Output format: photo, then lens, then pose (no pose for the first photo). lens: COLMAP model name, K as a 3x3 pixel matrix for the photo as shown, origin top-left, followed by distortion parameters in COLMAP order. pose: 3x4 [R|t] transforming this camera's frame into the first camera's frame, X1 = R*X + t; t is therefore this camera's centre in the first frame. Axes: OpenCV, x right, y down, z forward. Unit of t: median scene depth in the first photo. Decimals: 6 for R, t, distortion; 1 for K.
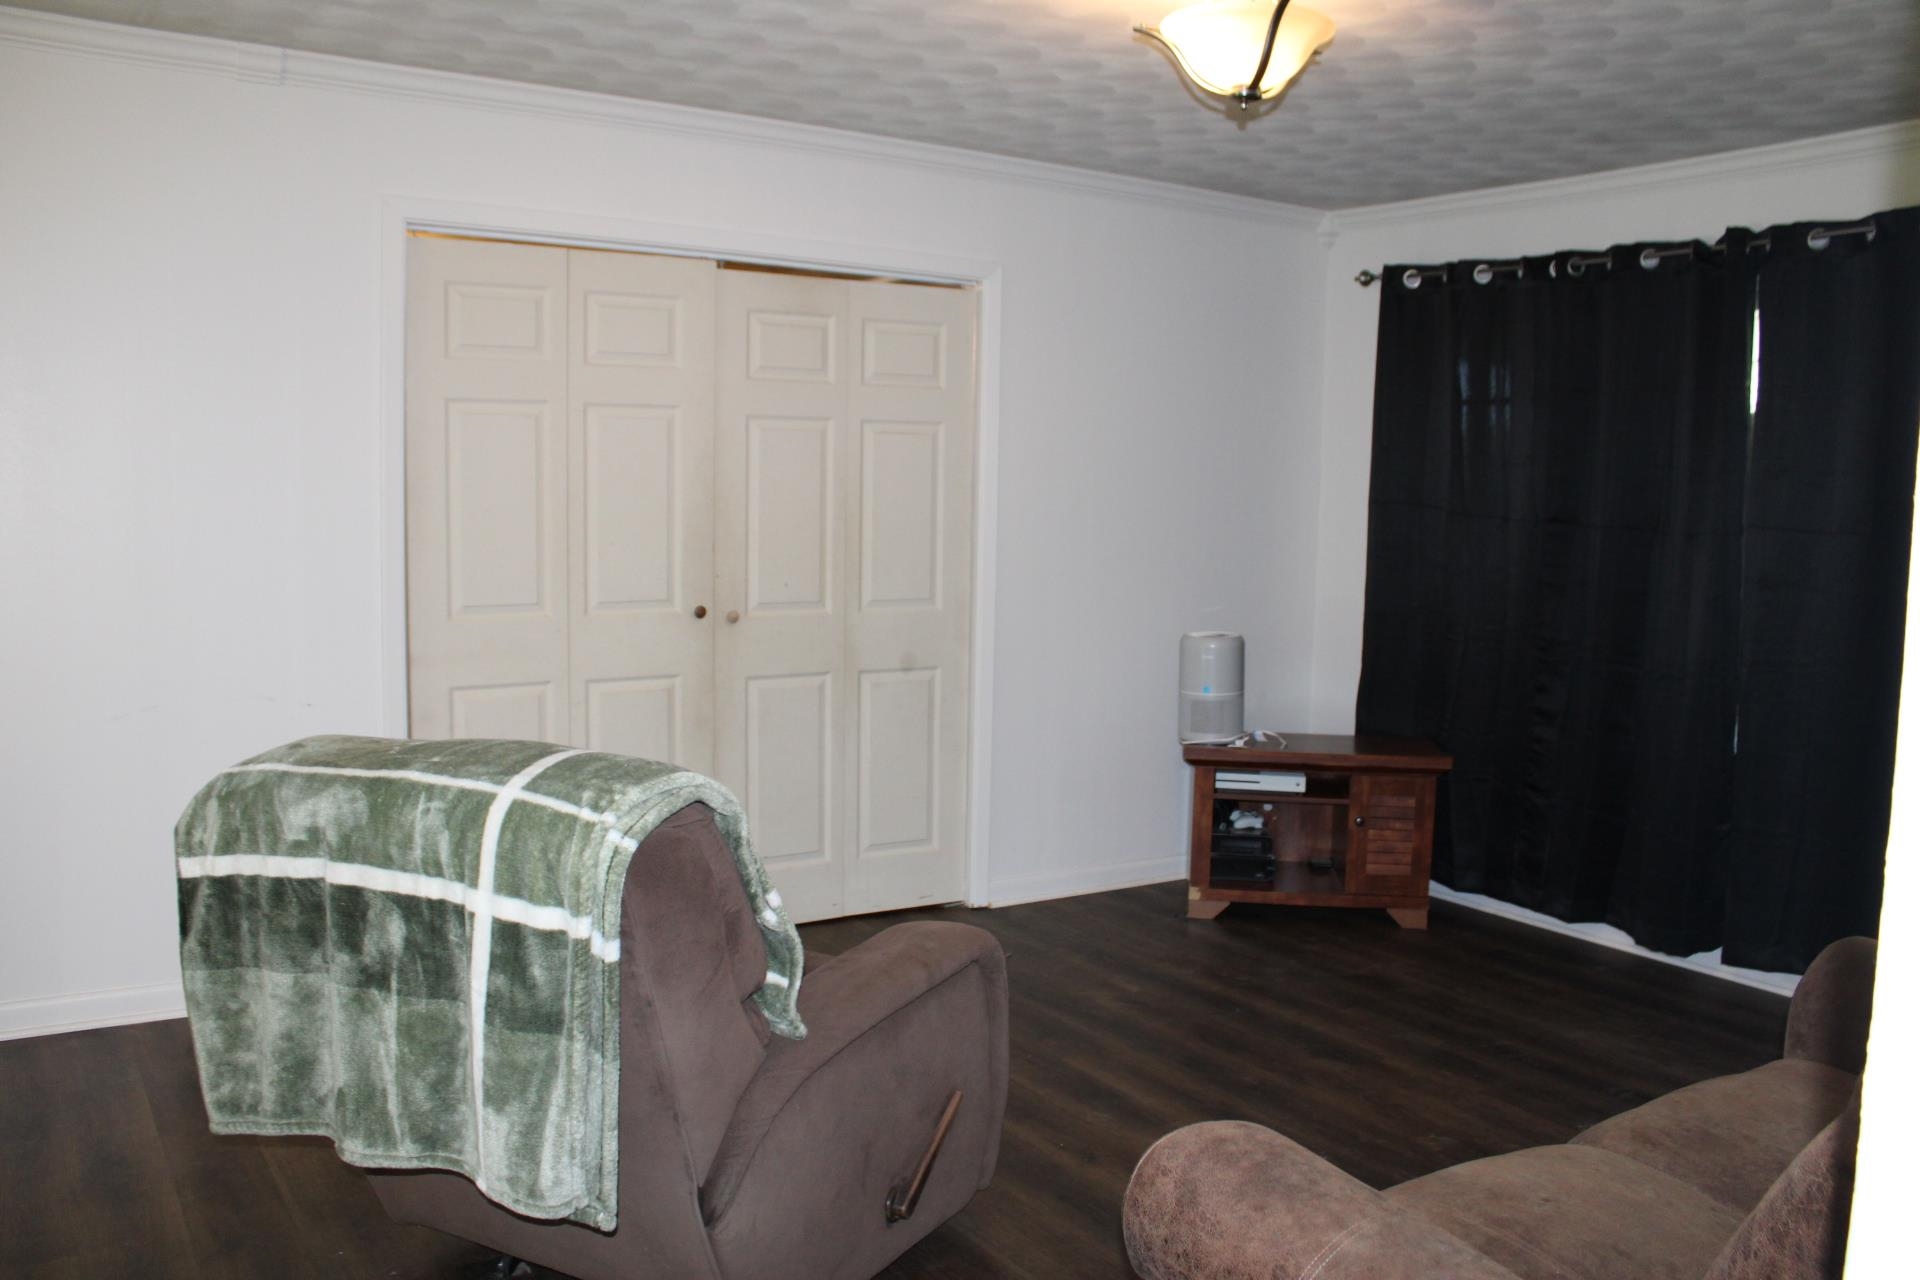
lens RADIAL K [[1598.2, 0, 953.0], [0, 1598.2, 659.6], [0, 0, 1]] dist [-0.169184, 0.155916]
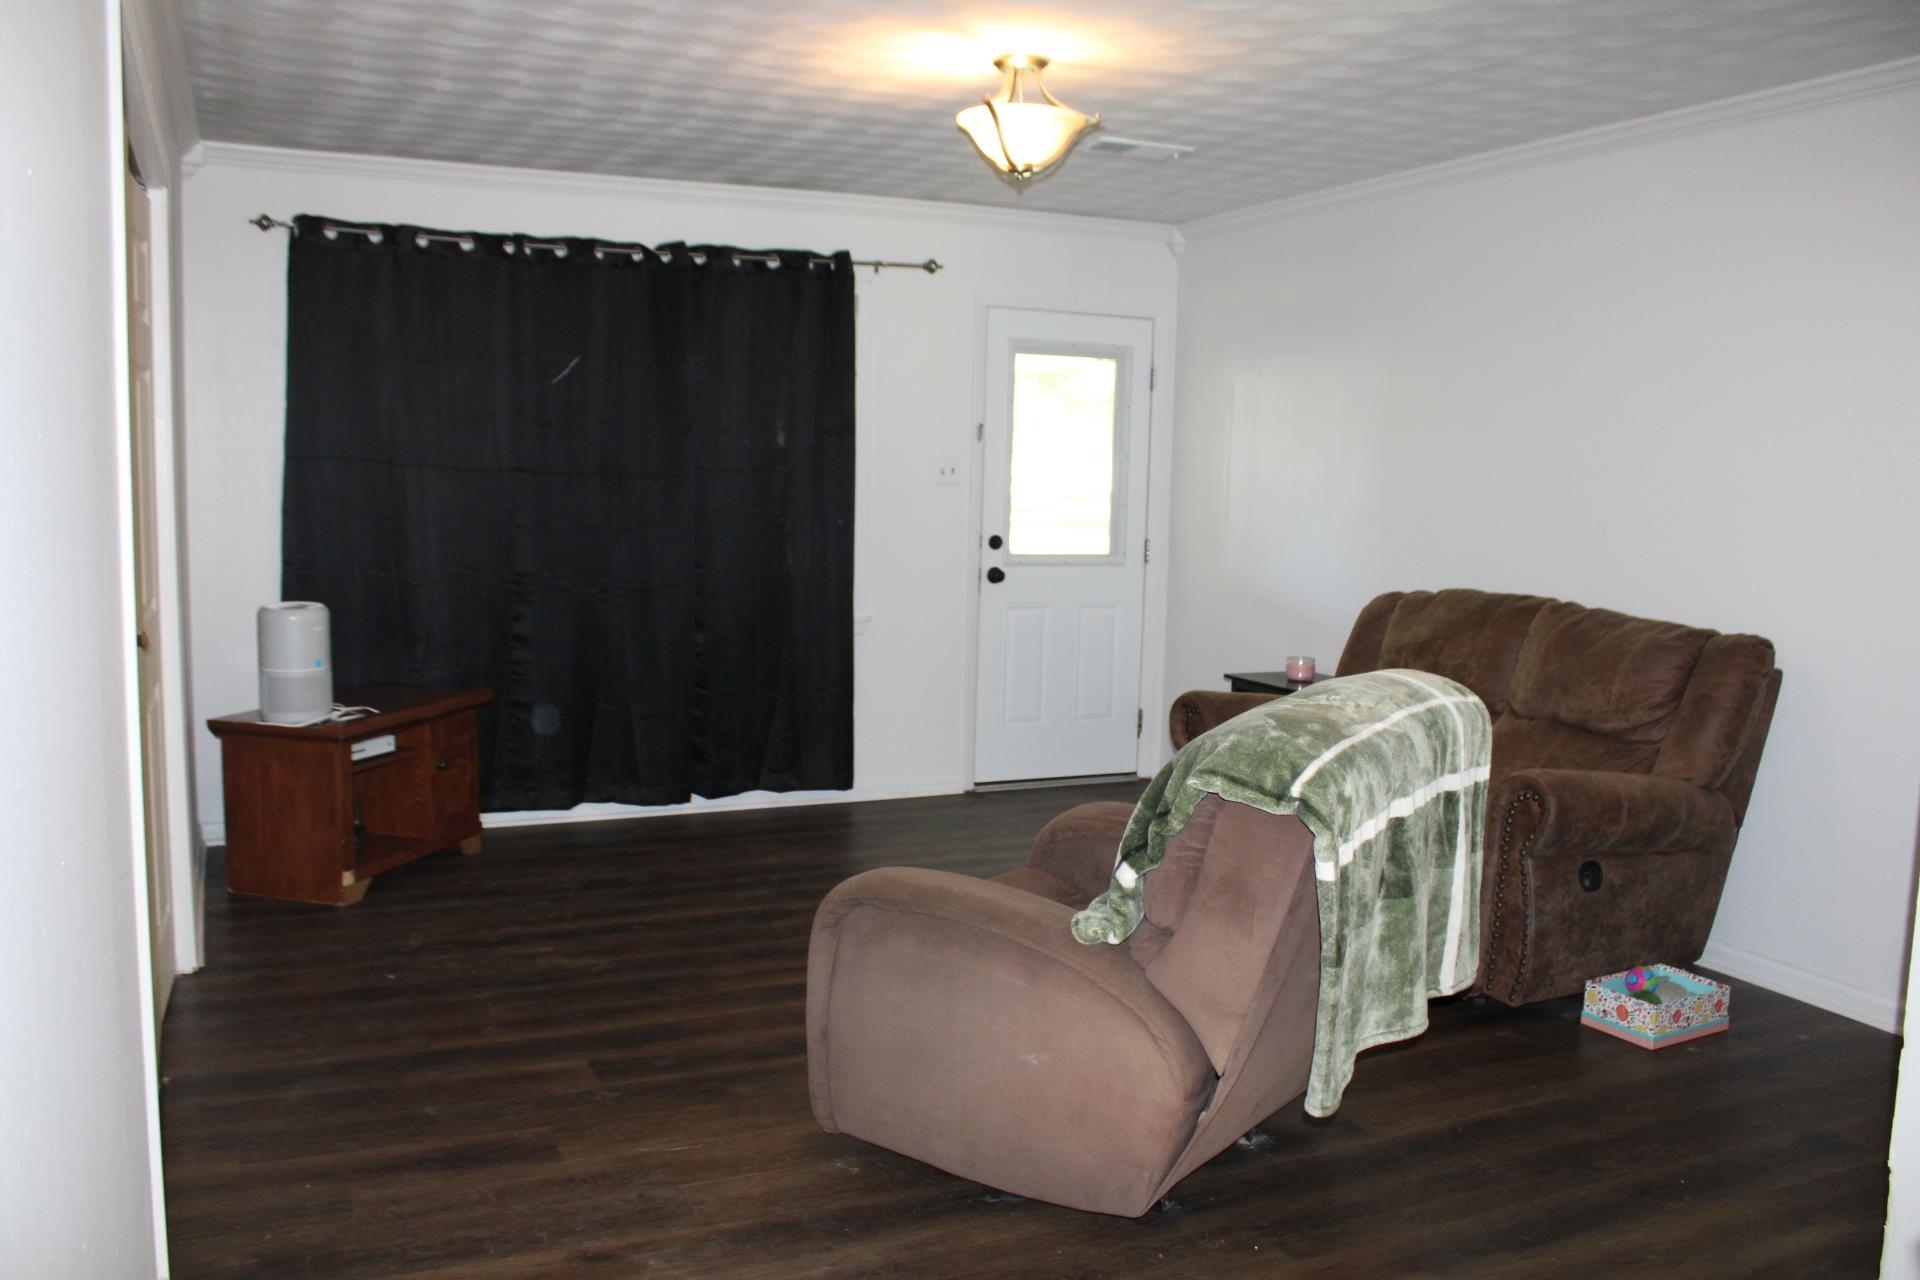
lens RADIAL K [[1598.2, 0, 953.0], [0, 1598.2, 659.6], [0, 0, 1]] dist [-0.169184, 0.155916]
pose [[0.149051, -0.141499, 0.978653, -0.702938], [0.087258, 0.987730, 0.129522, -0.071886], [-0.984972, 0.066090, 0.159569, 0.502706]]
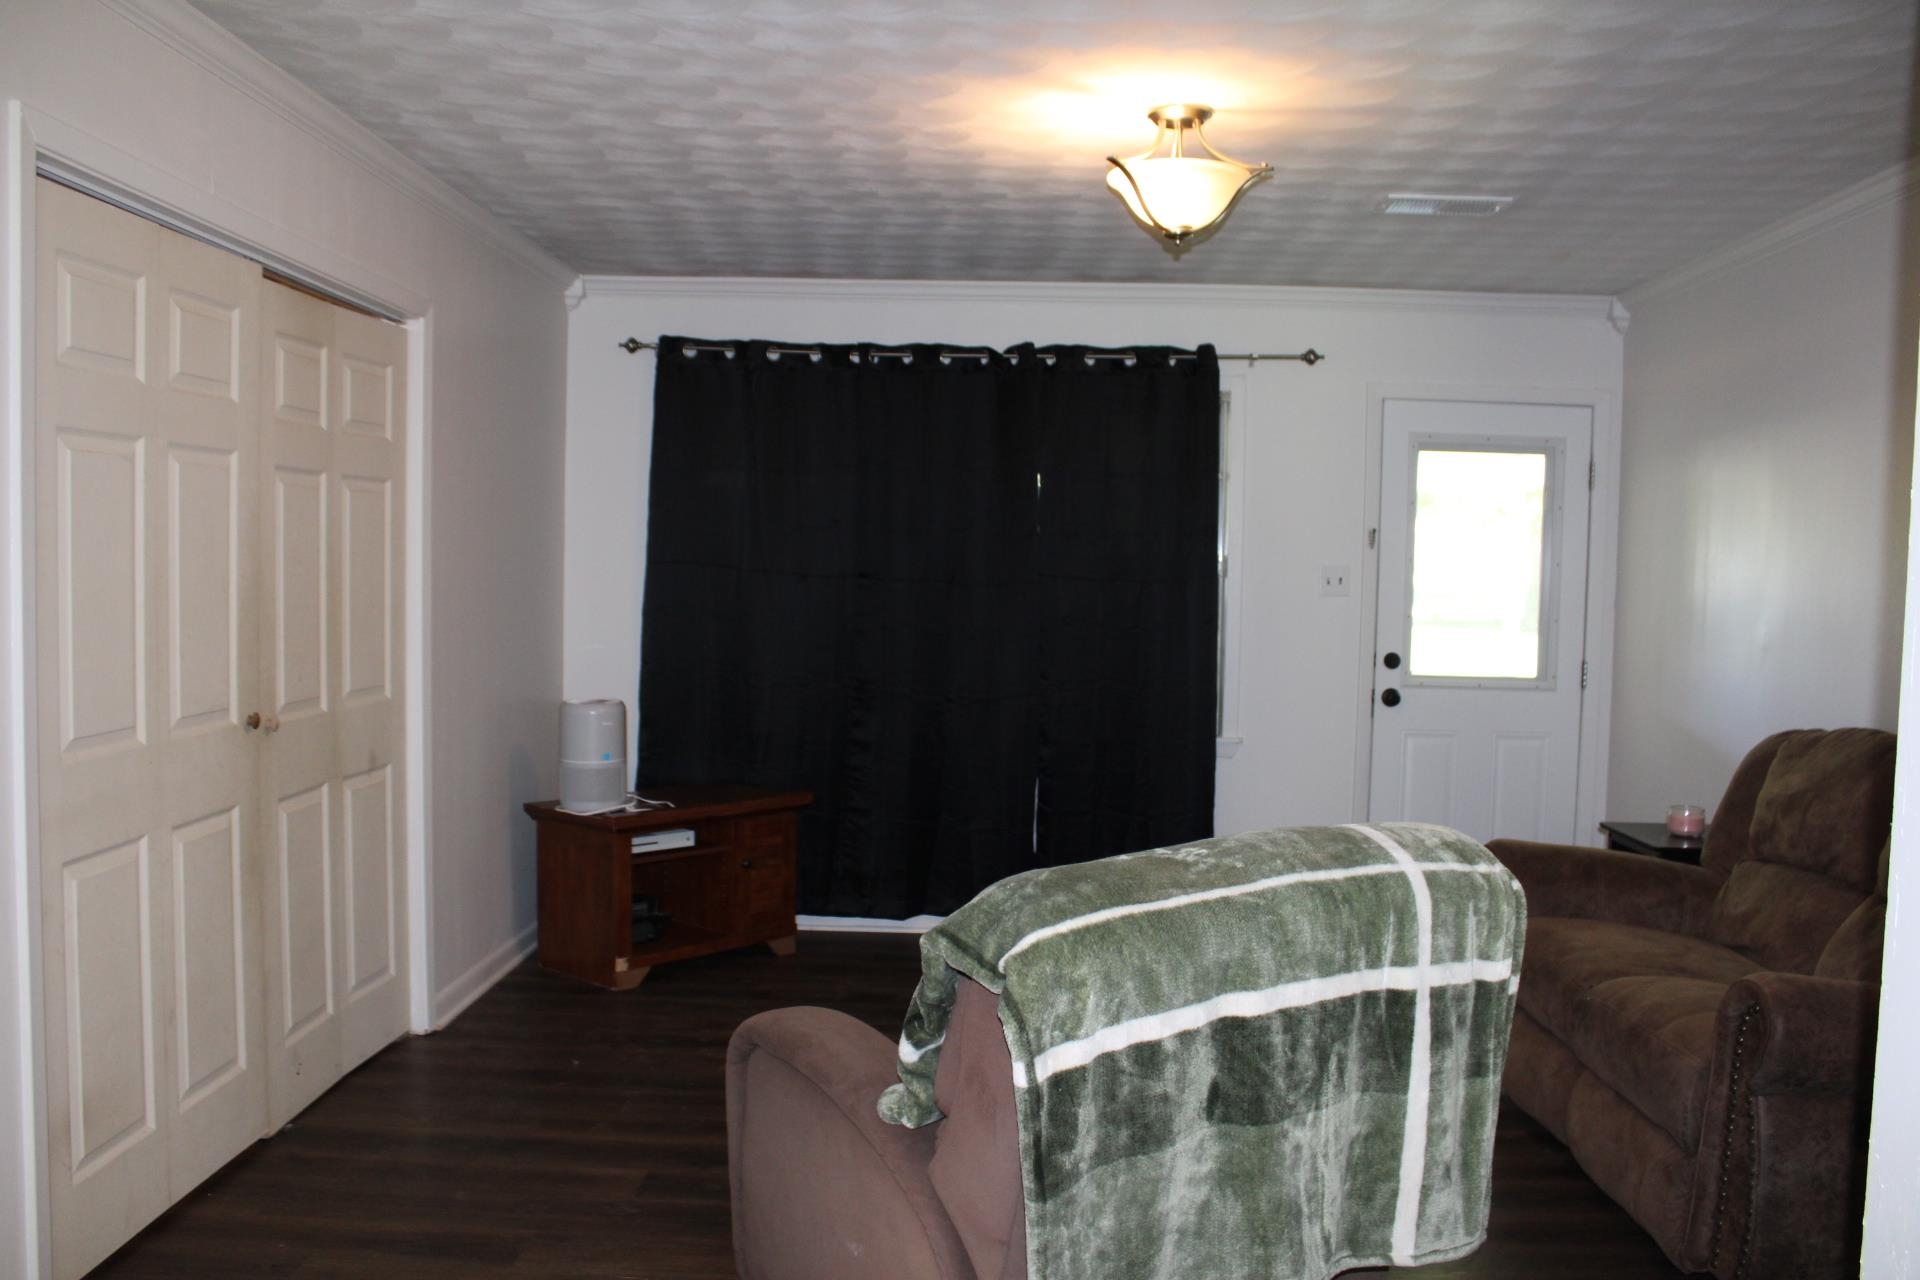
lens RADIAL K [[1598.2, 0, 953.0], [0, 1598.2, 659.6], [0, 0, 1]] dist [-0.169184, 0.155916]
pose [[0.569840, -0.060670, 0.819513, -0.533347], [0.082269, 0.996472, 0.016565, -0.040601], [-0.817627, 0.057981, 0.572821, 0.270566]]
